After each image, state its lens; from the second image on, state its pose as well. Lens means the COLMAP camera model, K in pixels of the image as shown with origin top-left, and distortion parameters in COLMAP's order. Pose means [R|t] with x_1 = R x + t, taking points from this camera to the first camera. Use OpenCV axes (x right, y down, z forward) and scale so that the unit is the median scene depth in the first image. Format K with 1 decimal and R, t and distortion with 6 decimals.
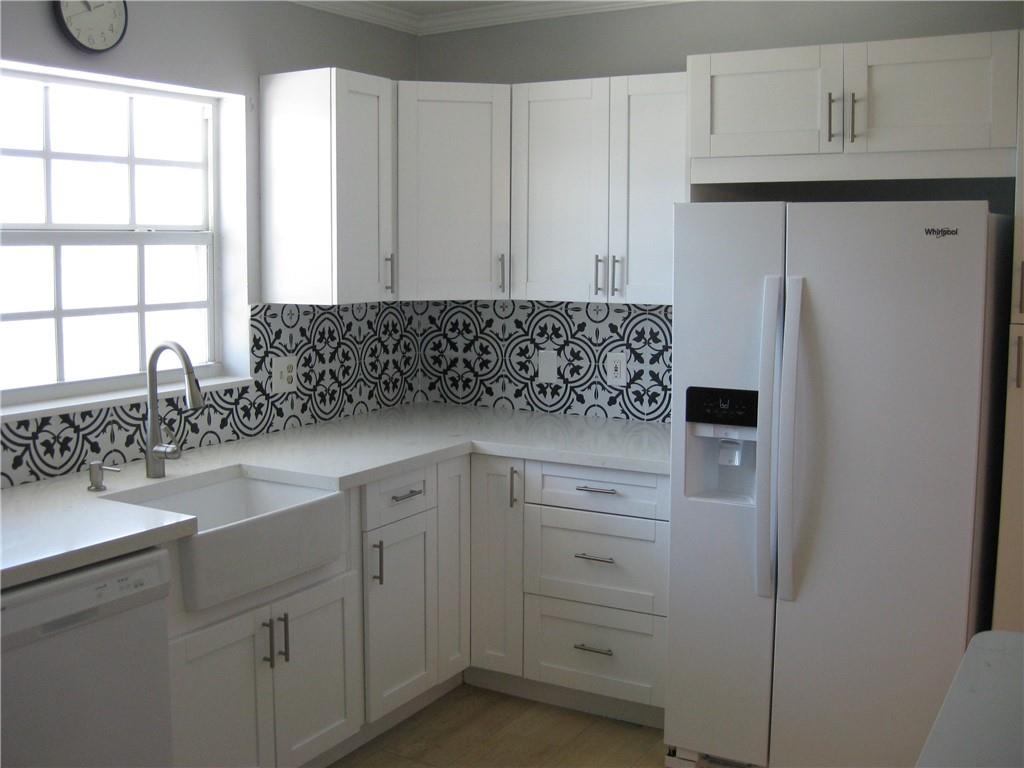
lens RADIAL K [[1128.0, 0, 512.0], [0, 1128.0, 384.0], [0, 0, 1]] dist [-0.150006, 0.026609]
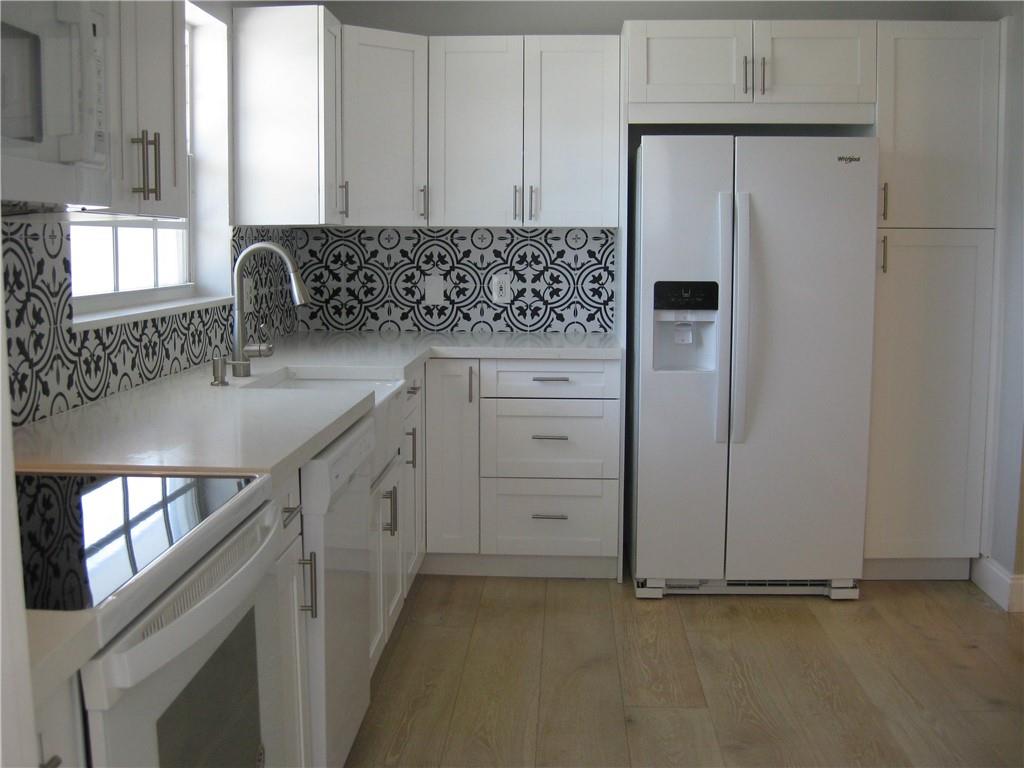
lens RADIAL K [[1128.0, 0, 512.0], [0, 1128.0, 384.0], [0, 0, 1]] dist [-0.150006, 0.026609]
pose [[0.890815, -0.057852, 0.450668, -0.425118], [0.056410, 0.998269, 0.016643, 0.065762], [-0.450851, 0.010596, 0.892537, -0.038456]]
